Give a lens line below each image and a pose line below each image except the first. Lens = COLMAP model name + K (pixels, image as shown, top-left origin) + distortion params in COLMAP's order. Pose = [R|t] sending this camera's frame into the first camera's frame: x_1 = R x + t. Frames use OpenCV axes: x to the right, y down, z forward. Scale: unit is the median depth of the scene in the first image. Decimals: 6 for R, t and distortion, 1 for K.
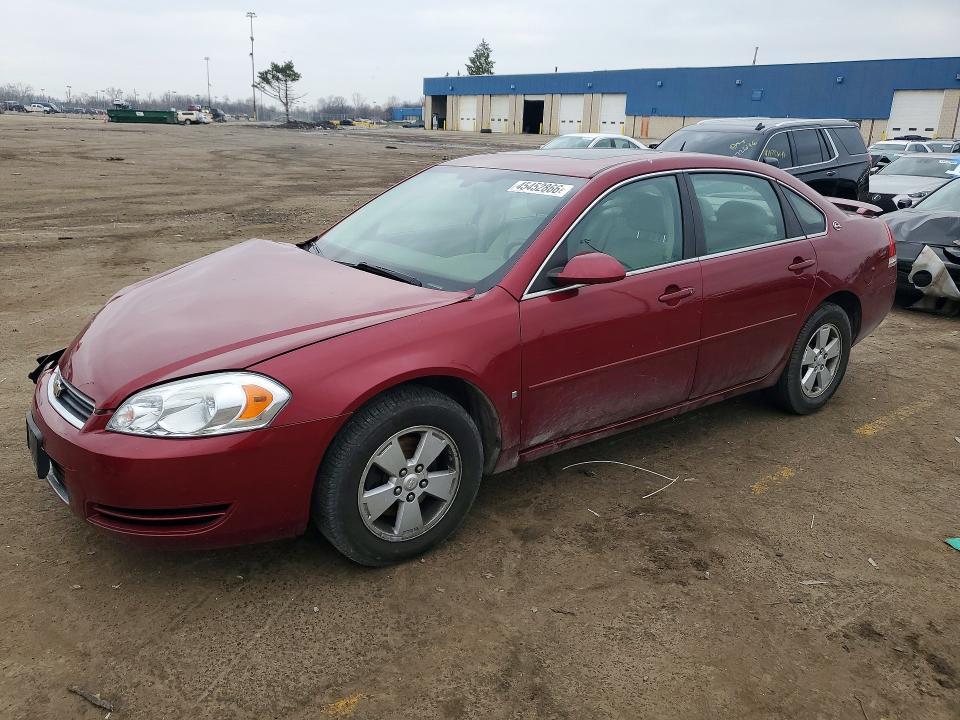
lens RADIAL K [[657.7, 0, 475.2], [0, 657.7, 356.7], [0, 0, 1]] dist [0.059713, -0.043196]
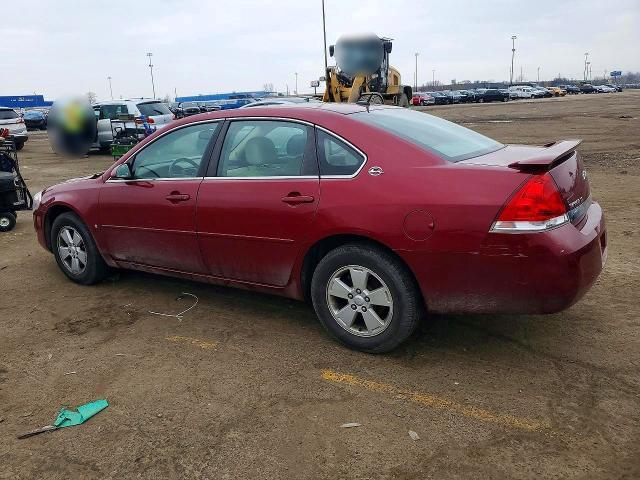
lens RADIAL K [[438.4, 0, 316.8], [0, 438.4, 237.8], [0, 0, 1]] dist [0.059713, -0.043196]
pose [[0.439838, 0.204578, -0.874466, 1.319057], [-0.230092, 0.966879, 0.110467, -0.183315], [0.868102, 0.152621, 0.472342, 0.762585]]
